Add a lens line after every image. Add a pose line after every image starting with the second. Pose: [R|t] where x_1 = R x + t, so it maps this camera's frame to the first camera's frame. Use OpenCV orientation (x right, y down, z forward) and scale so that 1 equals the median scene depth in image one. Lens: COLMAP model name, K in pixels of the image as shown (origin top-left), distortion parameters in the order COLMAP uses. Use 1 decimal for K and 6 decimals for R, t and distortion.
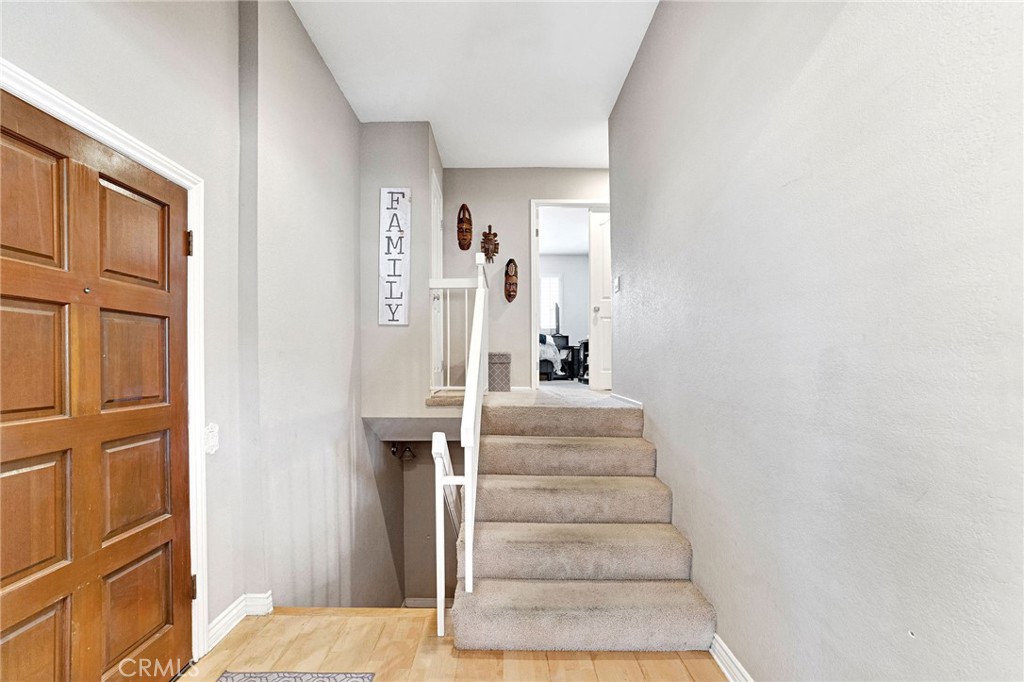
lens RADIAL K [[424.4, 0, 484.1], [0, 424.4, 368.3], [0, 0, 1]] dist [-0.045258, 0.017847]
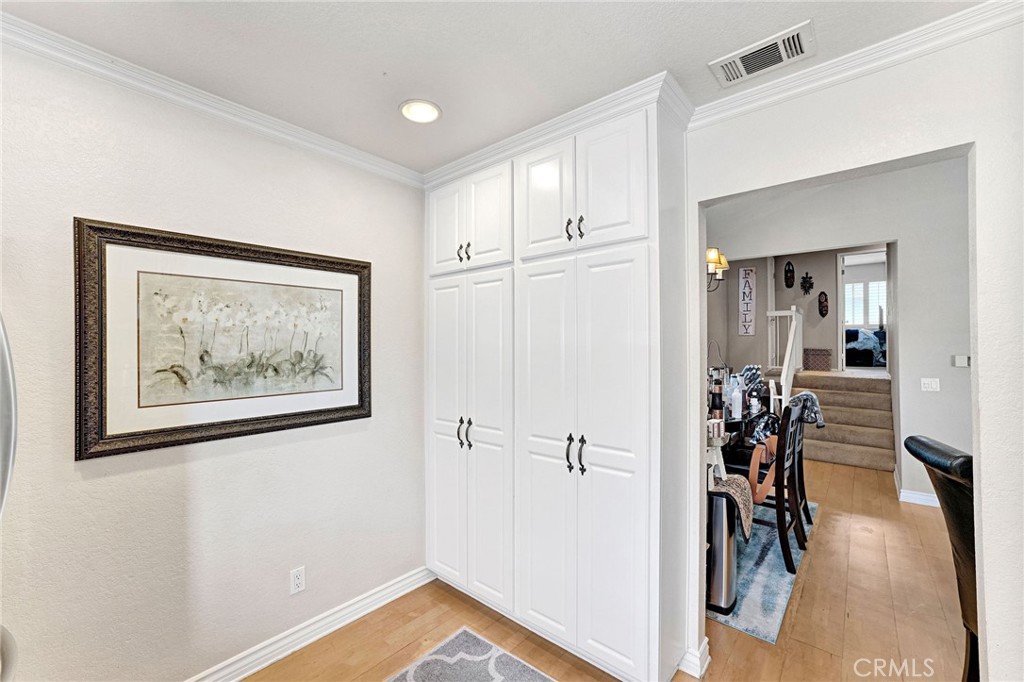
lens RADIAL K [[424.4, 0, 499.5], [0, 424.4, 340.9], [0, 0, 1]] dist [-0.045258, 0.017847]
pose [[0.773730, 0.000585, -0.633515, 0.142587], [-0.014515, 0.999753, -0.016805, -0.022083], [0.633349, 0.022198, 0.773548, -1.308201]]
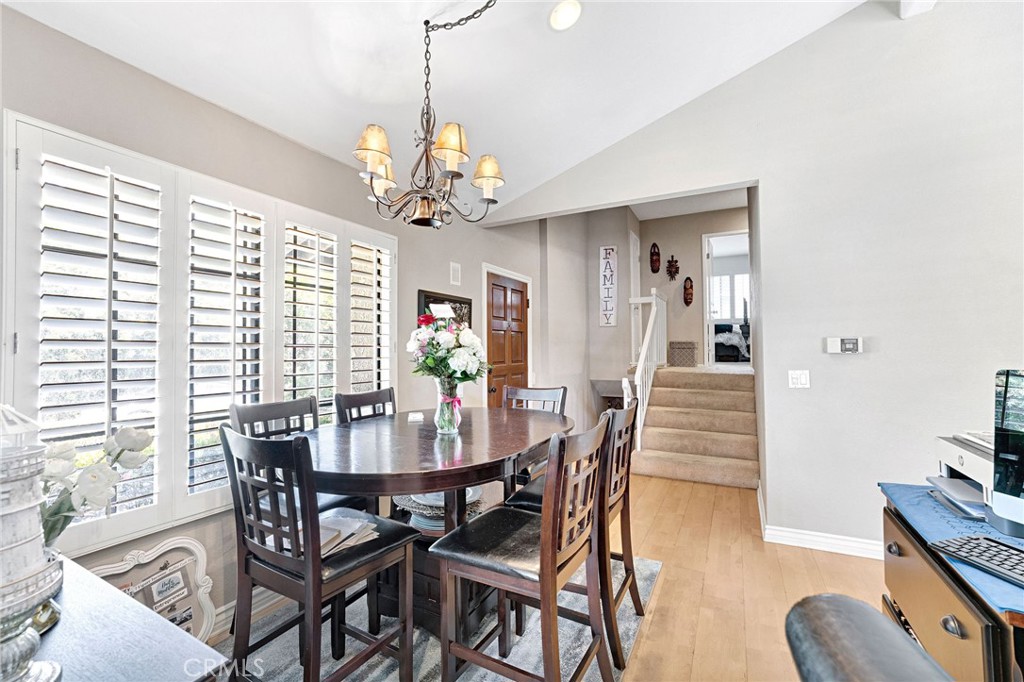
lens RADIAL K [[424.4, 0, 513.8], [0, 424.4, 345.1], [0, 0, 1]] dist [-0.045258, 0.017847]
pose [[0.900354, -0.007648, -0.435091, 0.188428], [-0.000851, 0.999813, -0.019335, 0.009439], [0.435158, 0.017778, 0.900179, -0.709334]]
